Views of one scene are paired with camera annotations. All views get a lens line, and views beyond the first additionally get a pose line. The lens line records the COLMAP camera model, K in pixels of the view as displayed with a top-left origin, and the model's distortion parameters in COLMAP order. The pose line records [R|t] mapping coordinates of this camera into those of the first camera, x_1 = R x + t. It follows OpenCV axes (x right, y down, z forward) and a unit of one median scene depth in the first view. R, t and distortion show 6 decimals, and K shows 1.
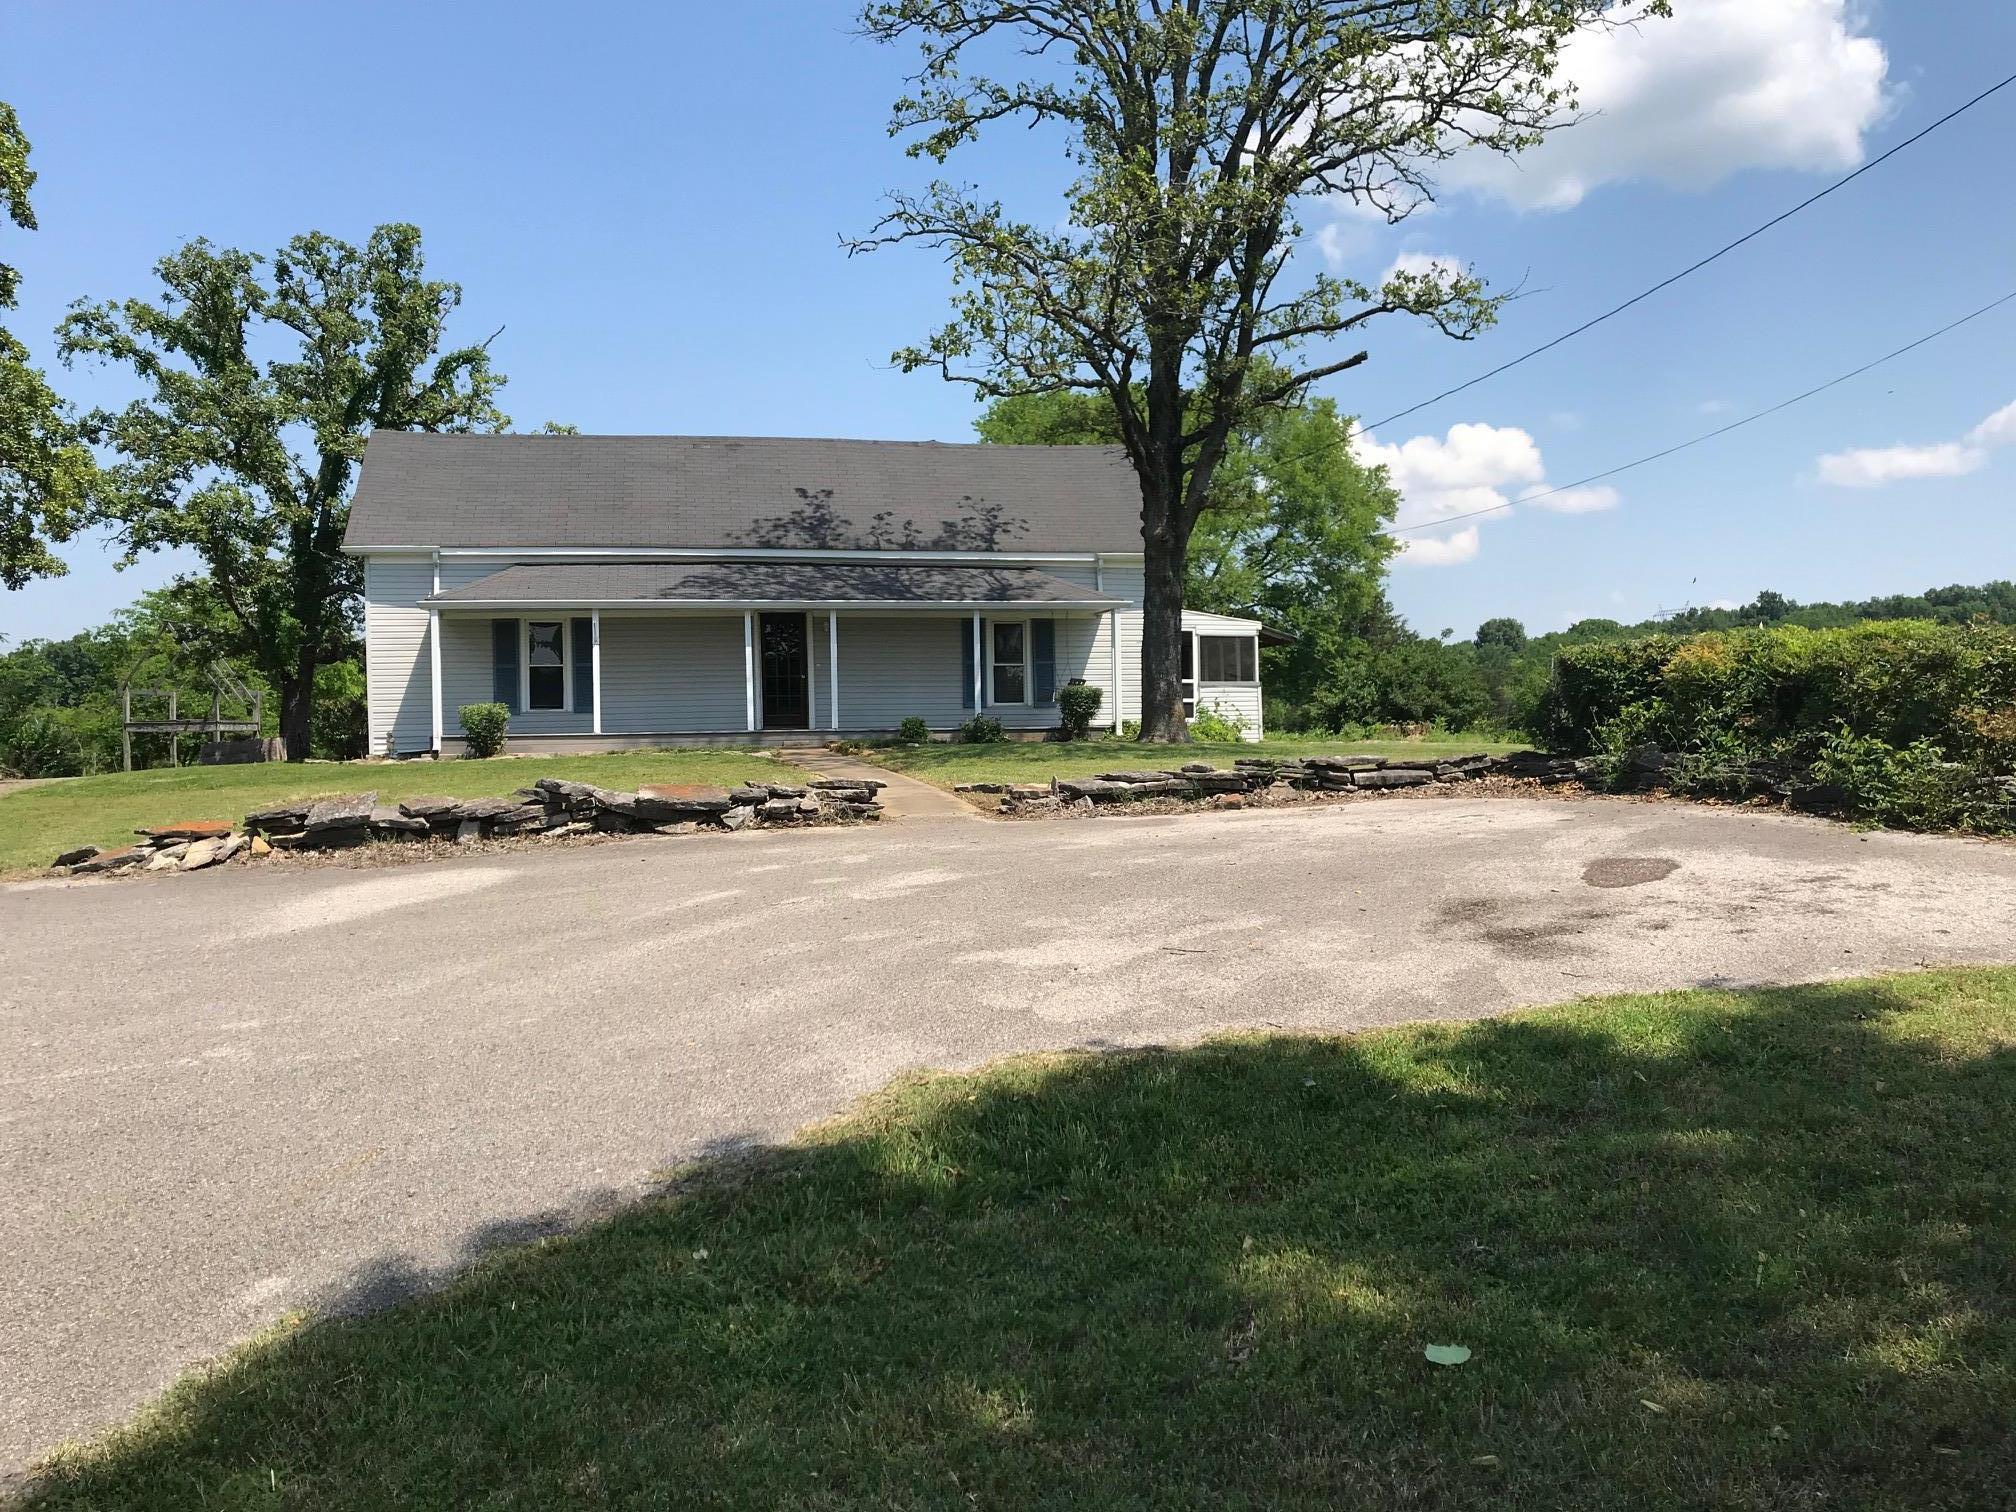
lens RADIAL K [[1499.2, 0, 1013.0], [0, 1499.2, 758.2], [0, 0, 1]] dist [0.069355, -0.116196]
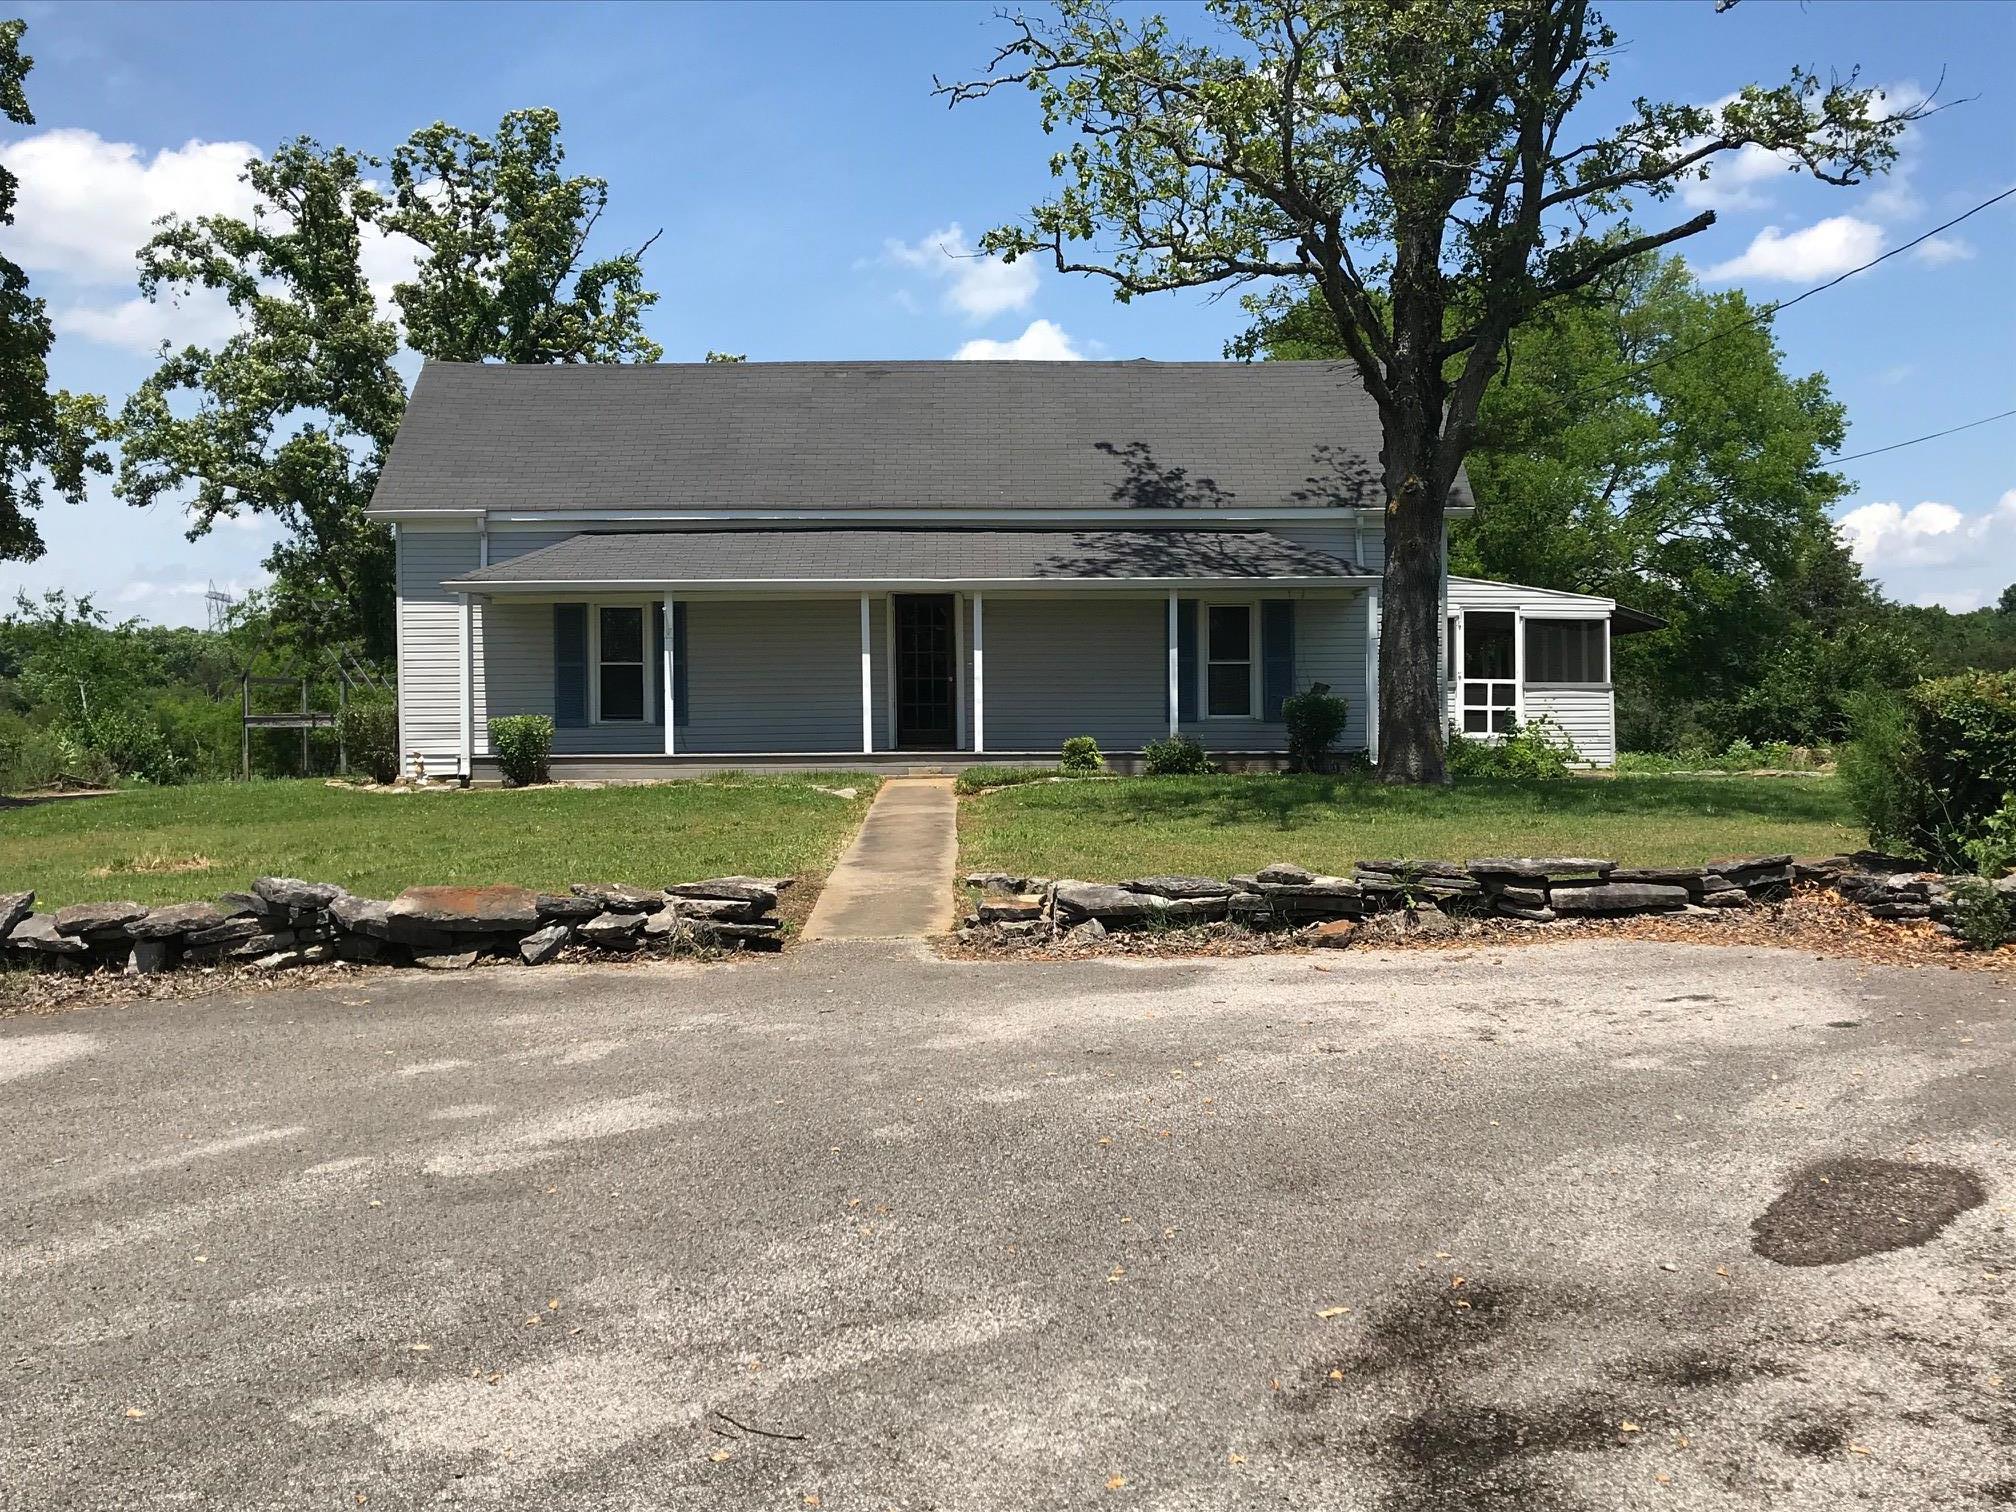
lens RADIAL K [[1841.4, 0, 1064.5], [0, 1841.4, 713.1], [0, 0, 1]] dist [0.154146, -0.406805]
pose [[0.985089, 0.008319, -0.171843, 0.077813], [-0.011889, 0.999734, -0.019756, -0.020795], [0.171633, 0.021505, 0.984926, 0.111917]]
